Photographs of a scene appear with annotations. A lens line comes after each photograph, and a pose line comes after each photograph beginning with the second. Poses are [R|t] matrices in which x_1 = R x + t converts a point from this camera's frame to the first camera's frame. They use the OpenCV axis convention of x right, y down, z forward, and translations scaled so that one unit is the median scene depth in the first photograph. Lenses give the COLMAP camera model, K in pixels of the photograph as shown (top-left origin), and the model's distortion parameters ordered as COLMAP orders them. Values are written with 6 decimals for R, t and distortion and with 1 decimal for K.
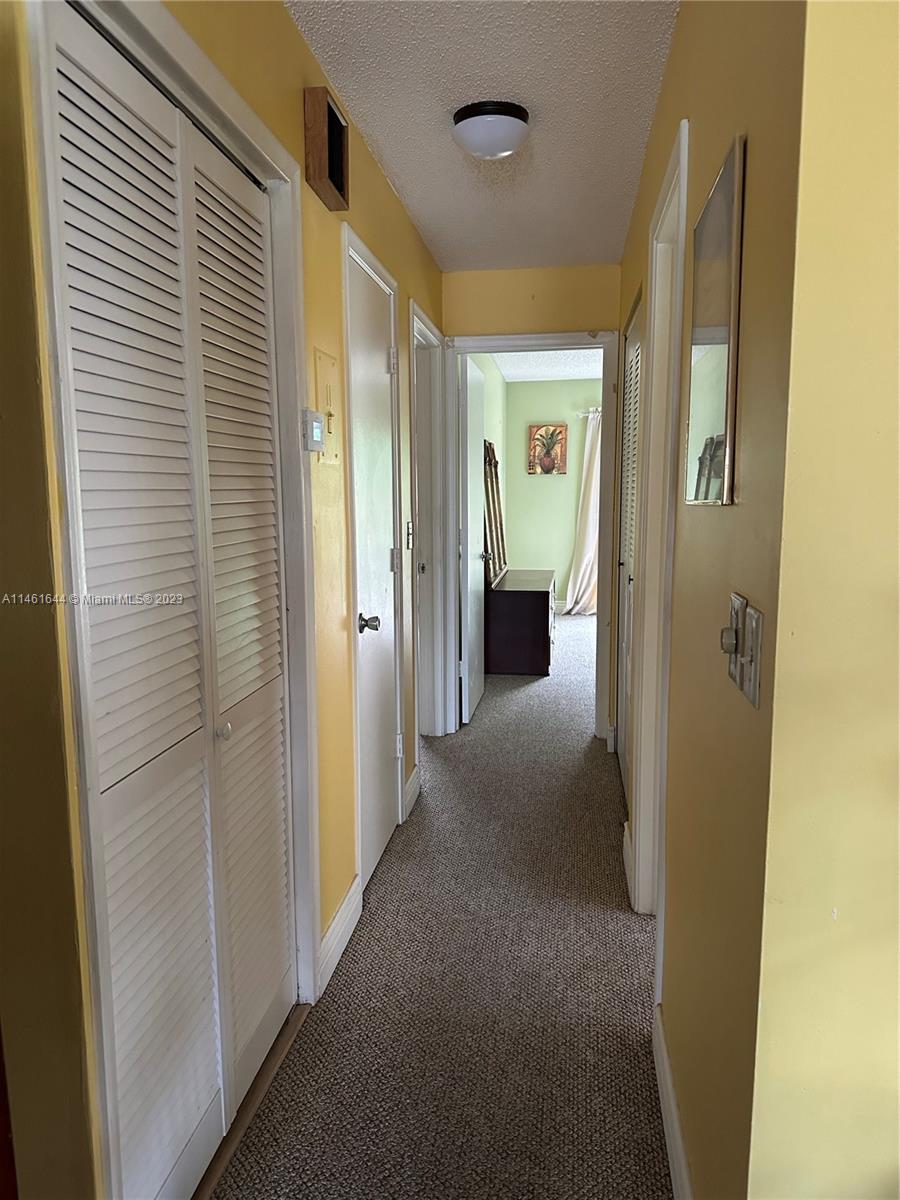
lens RADIAL K [[843.8, 0, 444.5], [0, 843.8, 608.0], [0, 0, 1]] dist [0.036325, -0.048731]
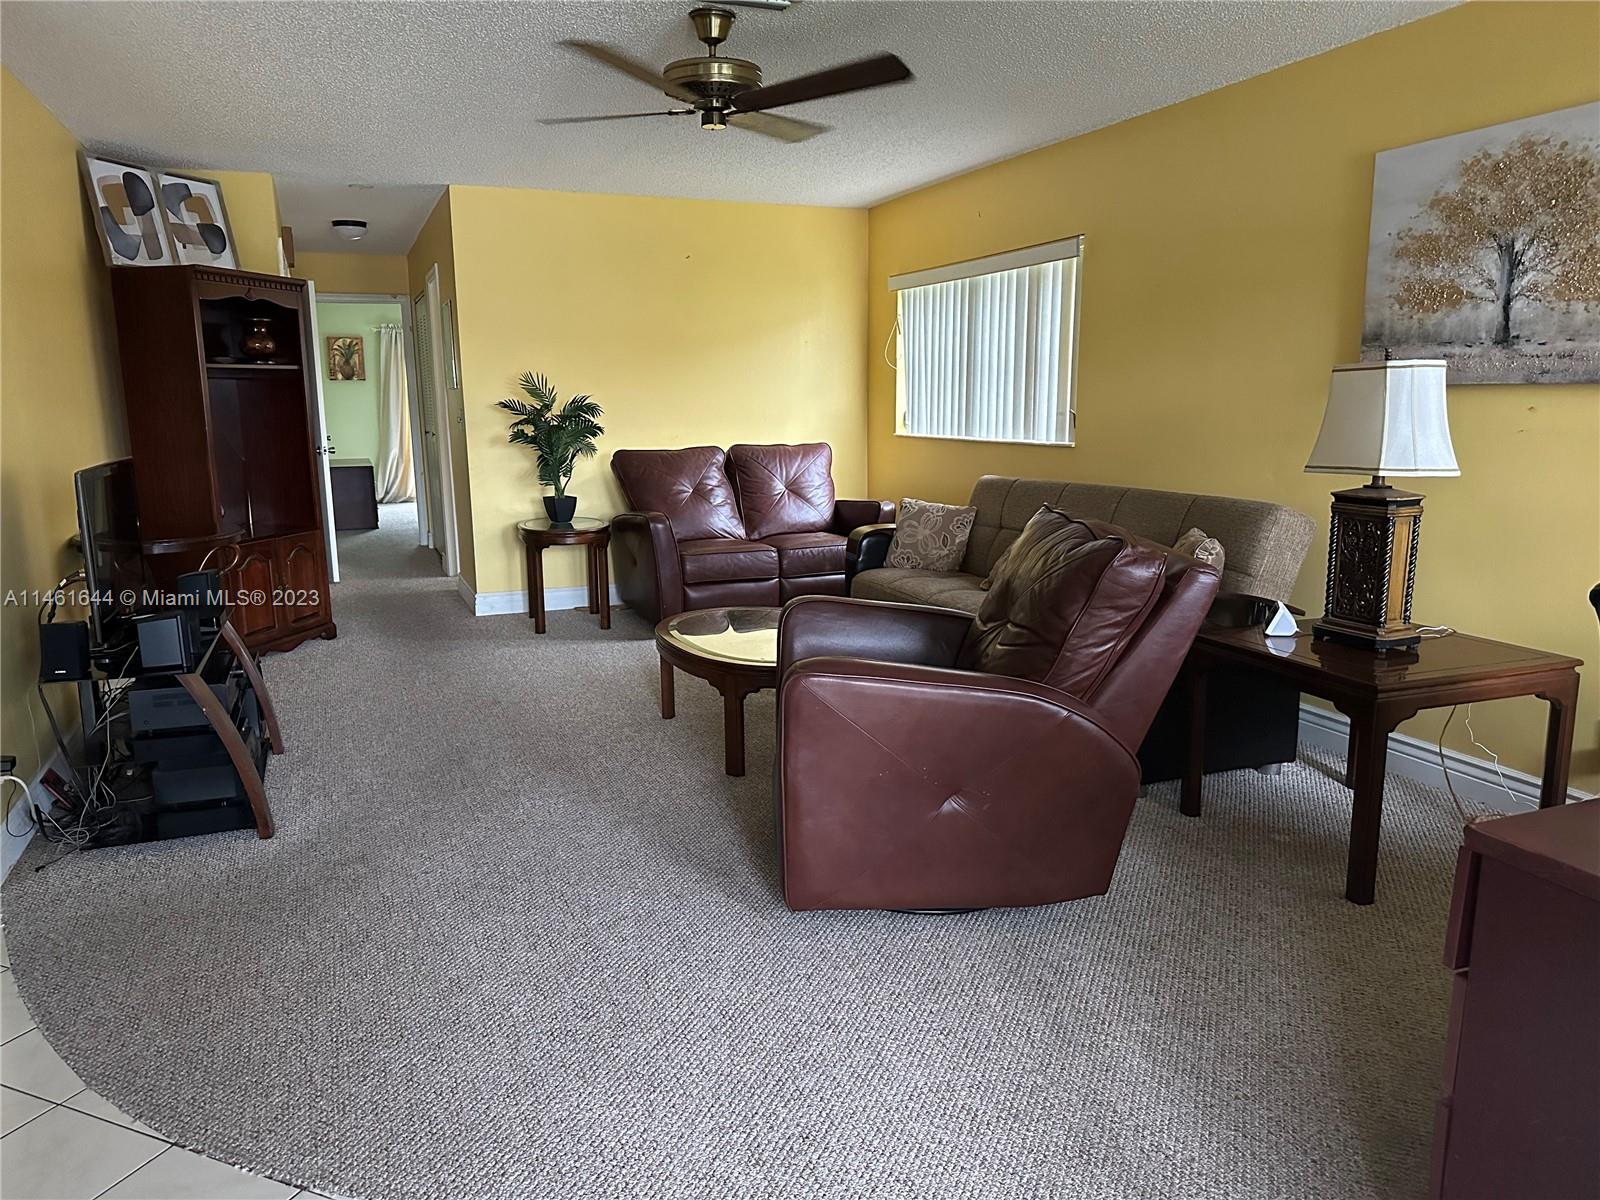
lens RADIAL K [[1125.0, 0, 798.9], [0, 1125.0, 606.2], [0, 0, 1]] dist [0.036325, -0.048731]
pose [[0.861112, -0.099053, 0.498672, -0.147264], [0.079436, 0.995004, 0.060469, 0.100814], [-0.502171, -0.012458, 0.864679, -0.633396]]
